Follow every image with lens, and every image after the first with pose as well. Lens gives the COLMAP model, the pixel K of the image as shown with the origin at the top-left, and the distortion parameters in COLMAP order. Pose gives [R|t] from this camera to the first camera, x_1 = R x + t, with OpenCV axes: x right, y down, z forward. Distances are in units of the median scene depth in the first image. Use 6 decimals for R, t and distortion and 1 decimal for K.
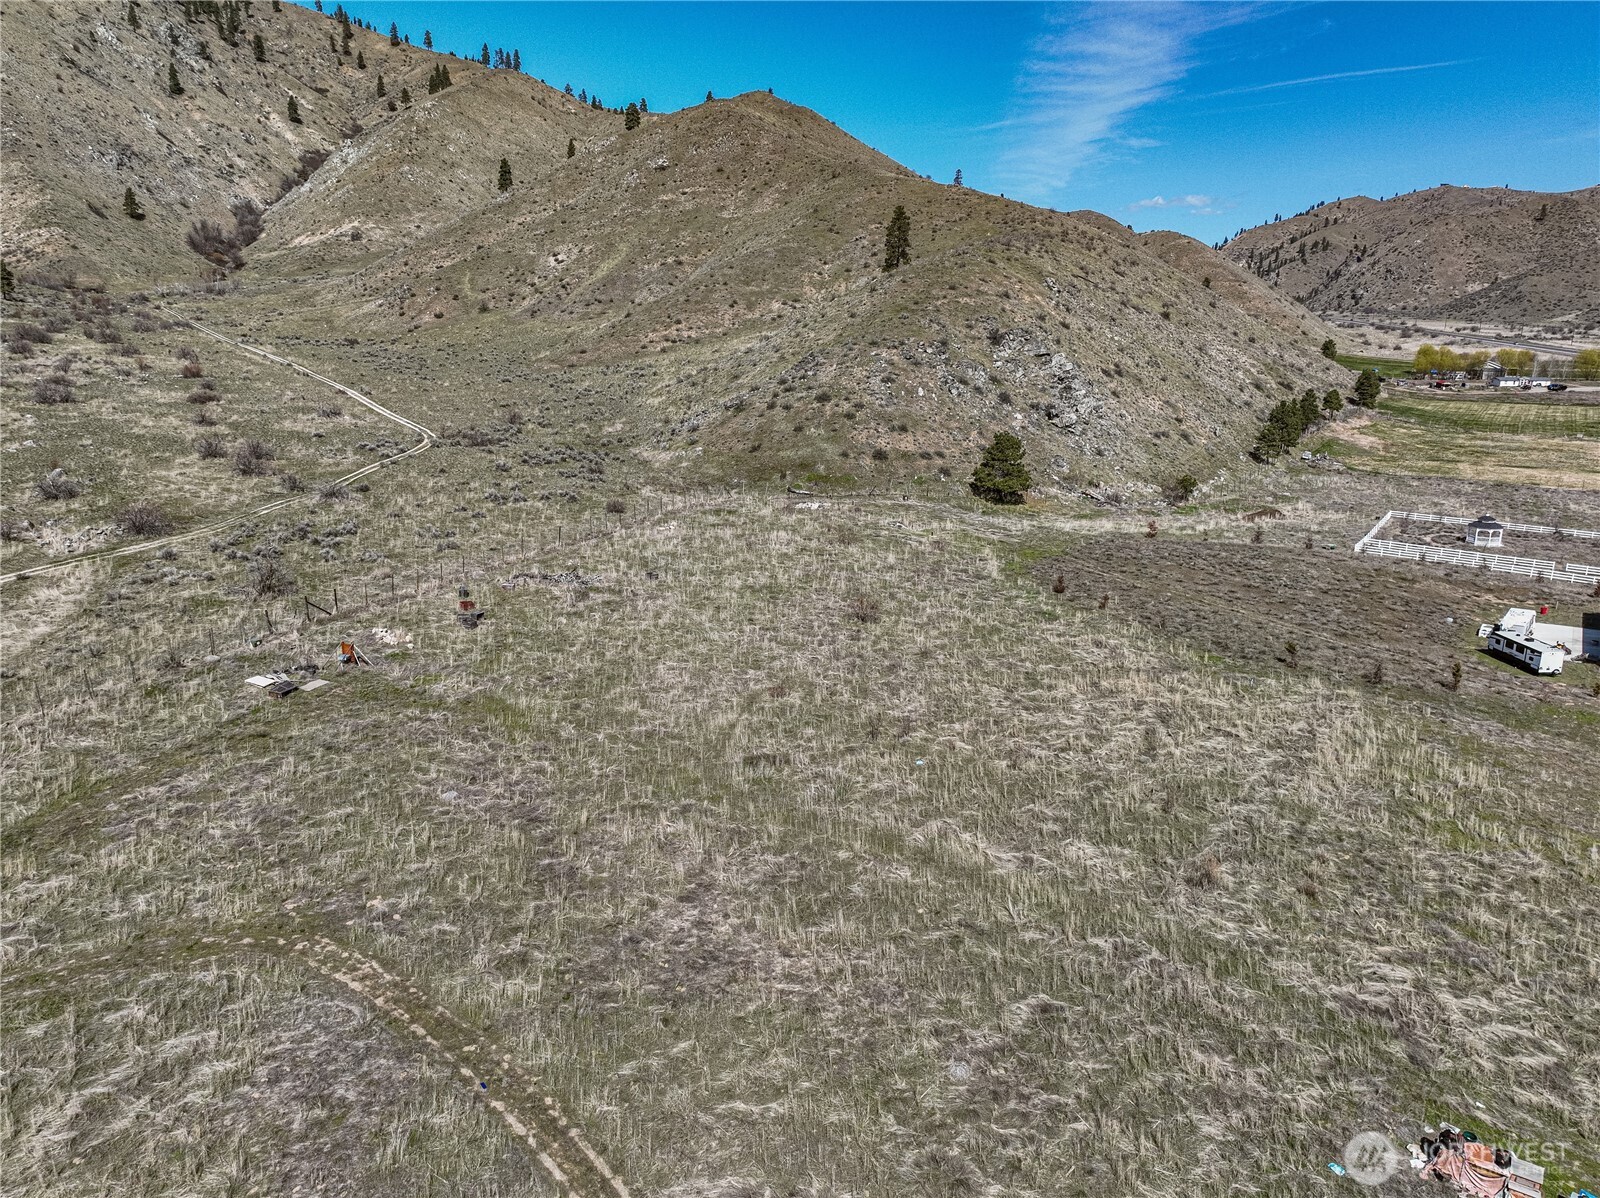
lens RADIAL K [[1126.7, 0, 806.9], [0, 1126.7, 593.7], [0, 0, 1]] dist [-0.000440, 0.016811]
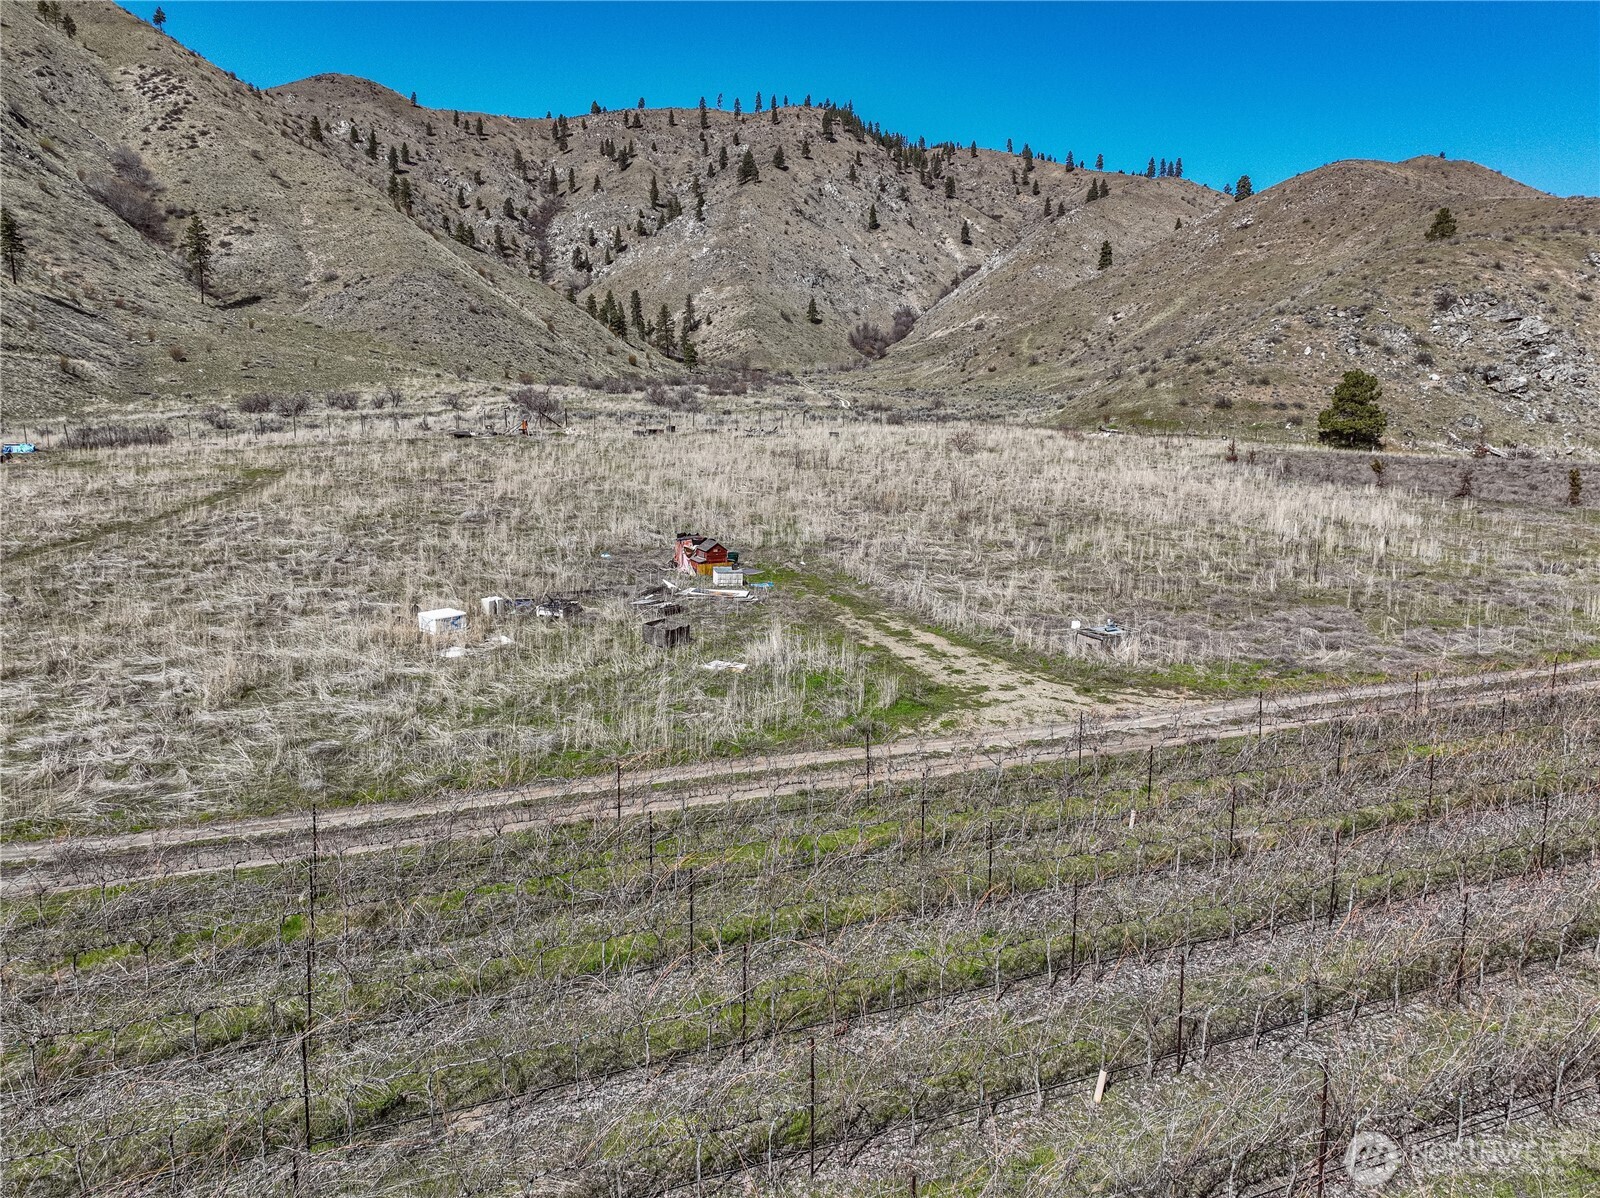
lens RADIAL K [[1126.7, 0, 804.9], [0, 1126.7, 596.0], [0, 0, 1]] dist [-0.000440, 0.016811]
pose [[0.834884, 0.072567, -0.545621, 0.131698], [-0.127710, 0.989759, -0.063780, 0.062287], [0.535405, 0.122930, 0.835601, 0.016415]]
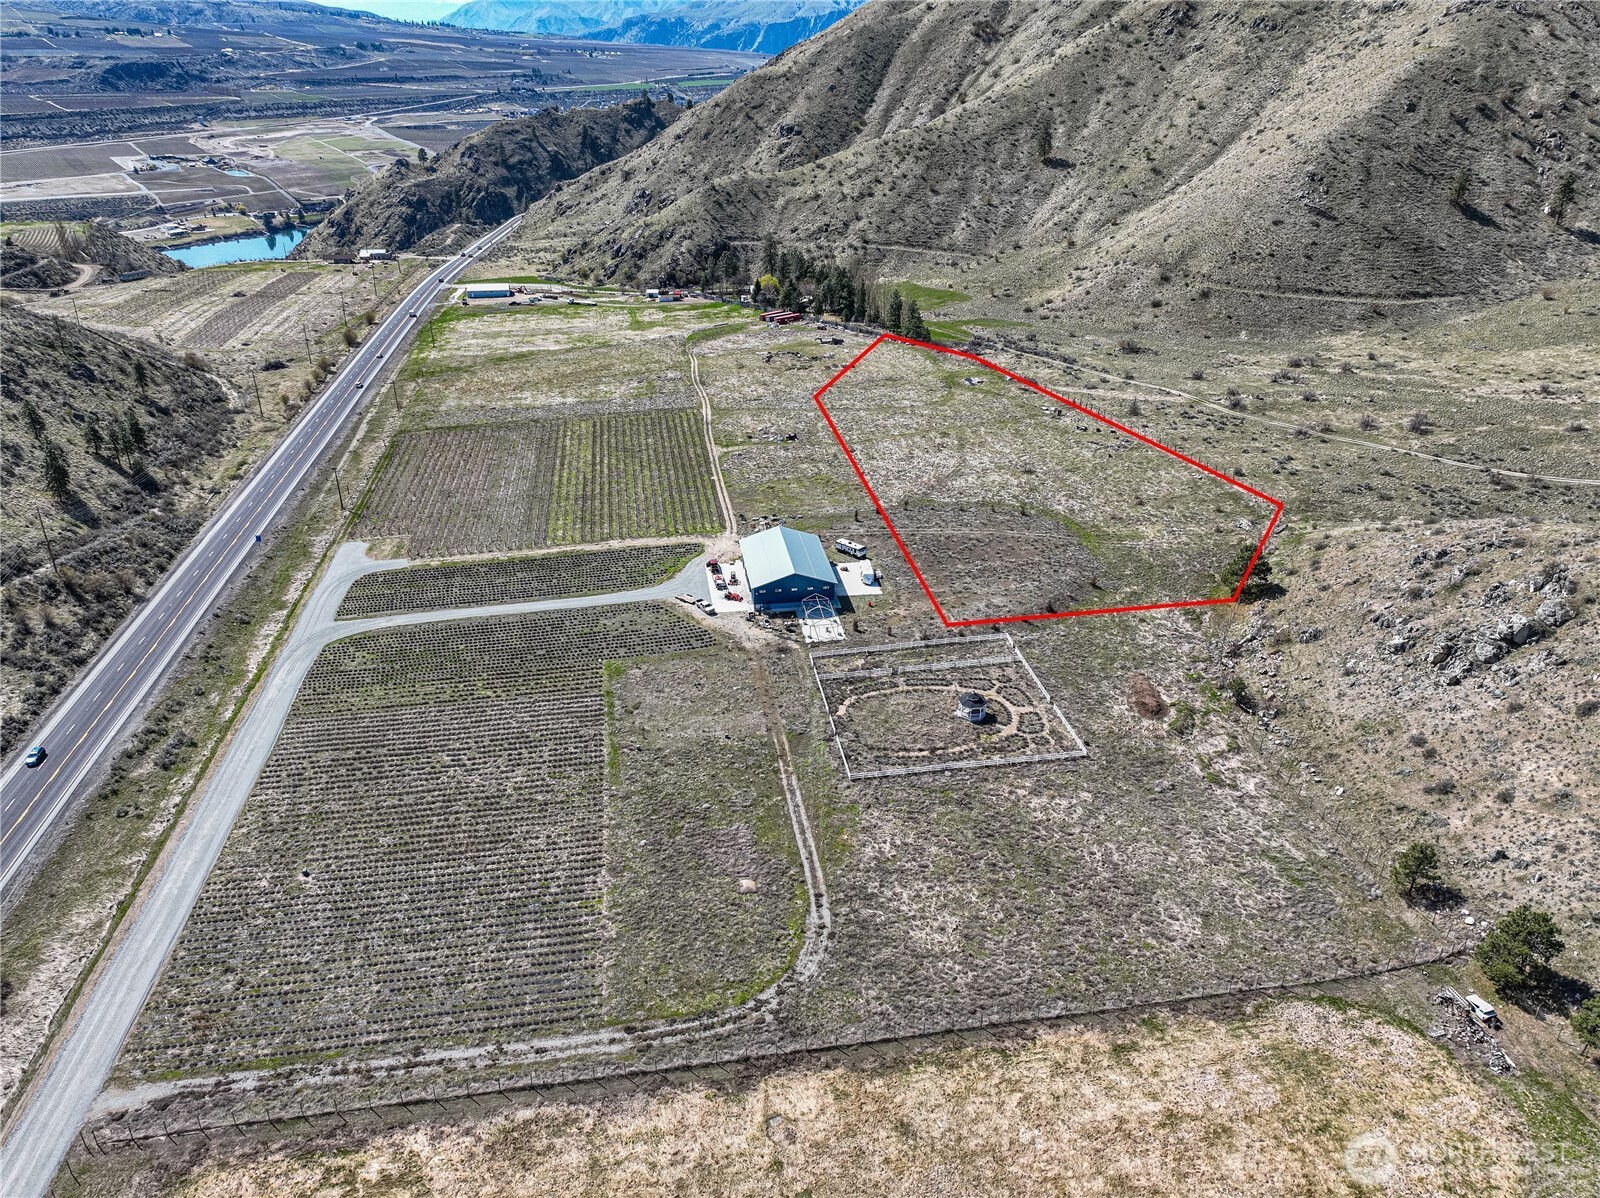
lens RADIAL K [[1126.7, 0, 807.5], [0, 1126.7, 596.2], [0, 0, 1]] dist [-0.000440, 0.016811]
pose [[-0.730940, 0.291820, -0.616902, 0.562595], [-0.177139, 0.791850, 0.584462, -0.314939], [0.659051, 0.536484, -0.527102, 0.577372]]
